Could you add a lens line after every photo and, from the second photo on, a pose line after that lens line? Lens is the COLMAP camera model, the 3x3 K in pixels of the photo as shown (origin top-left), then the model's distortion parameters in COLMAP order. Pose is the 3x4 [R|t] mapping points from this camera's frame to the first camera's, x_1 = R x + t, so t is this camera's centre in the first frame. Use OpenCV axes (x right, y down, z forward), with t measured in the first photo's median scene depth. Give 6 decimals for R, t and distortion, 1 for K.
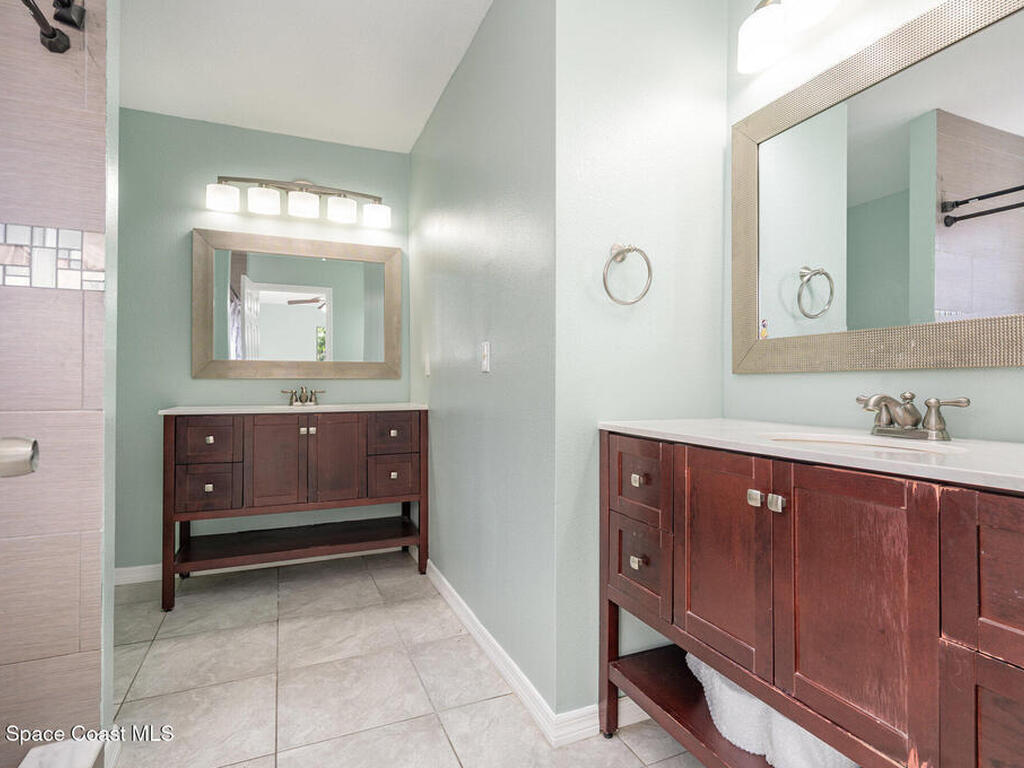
lens RADIAL K [[530.2, 0, 511.9], [0, 530.2, 380.5], [0, 0, 1]] dist [-0.005328, 0.002983]
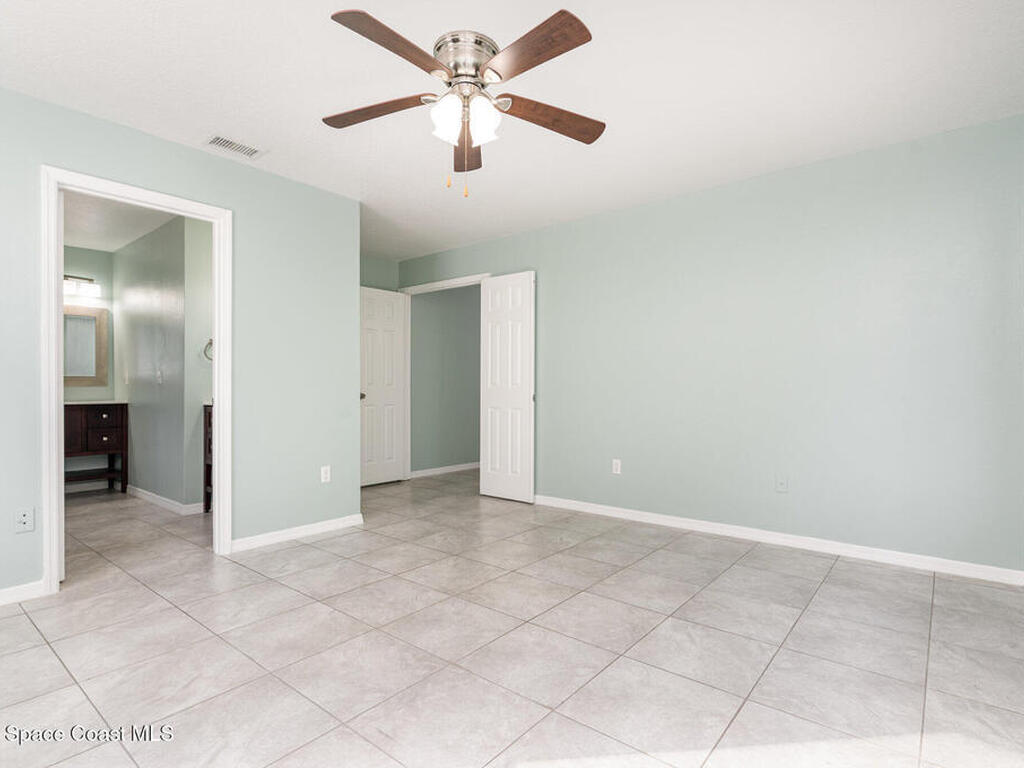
lens RADIAL K [[530.2, 0, 510.4], [0, 530.2, 391.6], [0, 0, 1]] dist [-0.005328, 0.002983]
pose [[0.888966, -0.000642, 0.457972, 0.176448], [-0.001464, 0.999990, 0.004244, 0.004695], [-0.457970, -0.004443, 0.888956, -1.201523]]
